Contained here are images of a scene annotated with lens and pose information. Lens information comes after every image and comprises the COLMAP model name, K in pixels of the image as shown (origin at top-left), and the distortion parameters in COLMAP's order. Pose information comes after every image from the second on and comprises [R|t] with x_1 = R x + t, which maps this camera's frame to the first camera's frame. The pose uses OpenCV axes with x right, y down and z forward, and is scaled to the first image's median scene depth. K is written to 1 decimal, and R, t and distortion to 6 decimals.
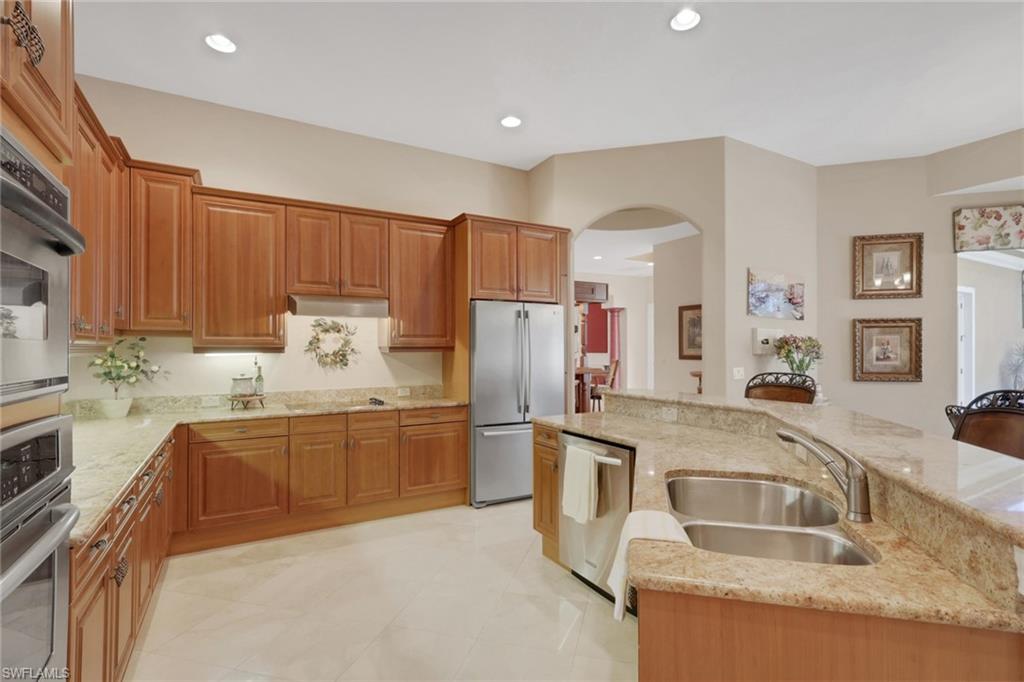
lens RADIAL K [[479.8, 0, 518.0], [0, 479.8, 348.9], [0, 0, 1]] dist [-0.003717, 0.001093]
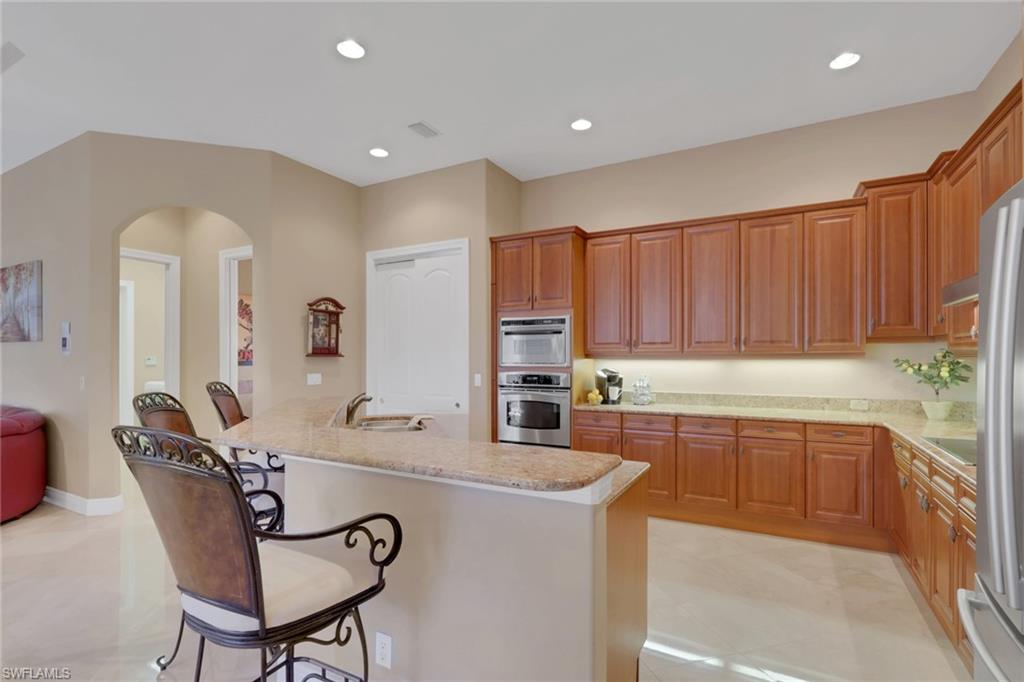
lens RADIAL K [[479.8, 0, 511.0], [0, 479.8, 359.7], [0, 0, 1]] dist [-0.003717, 0.001093]
pose [[-0.865050, 0.005328, -0.501658, 0.390182], [0.008805, 0.999951, -0.004563, 0.007758], [0.501609, -0.008365, -0.865054, 1.145429]]
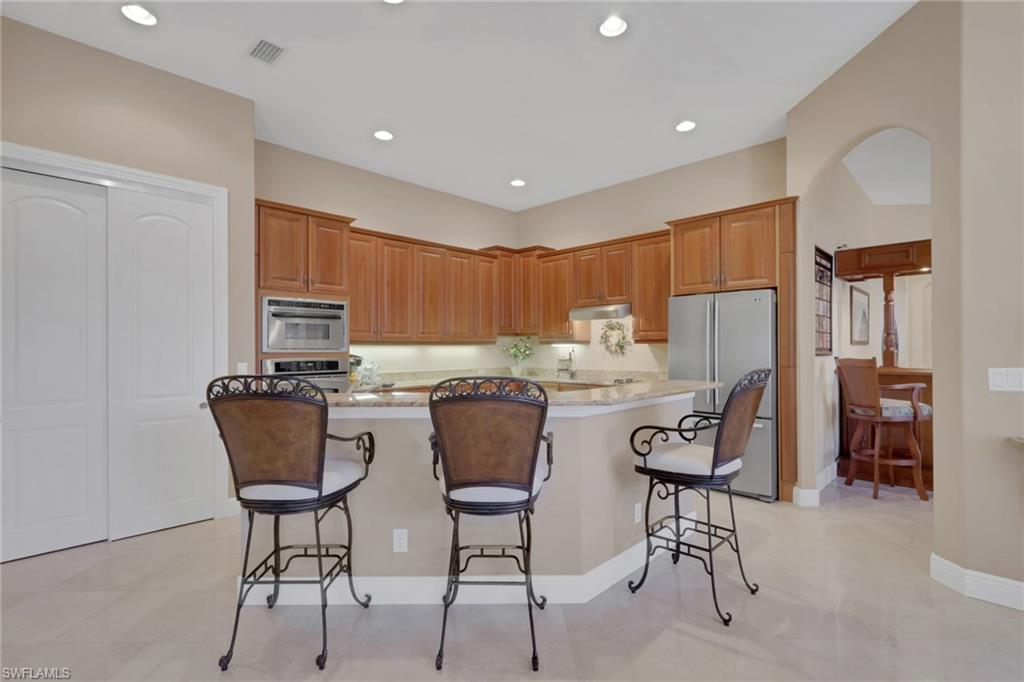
lens RADIAL K [[479.8, 0, 517.2], [0, 479.8, 342.4], [0, 0, 1]] dist [-0.003717, 0.001093]
pose [[0.244652, -0.005079, -0.969598, 0.920868], [0.008258, 0.999961, -0.003154, 0.004292], [0.969576, -0.007236, 0.244684, 0.381355]]
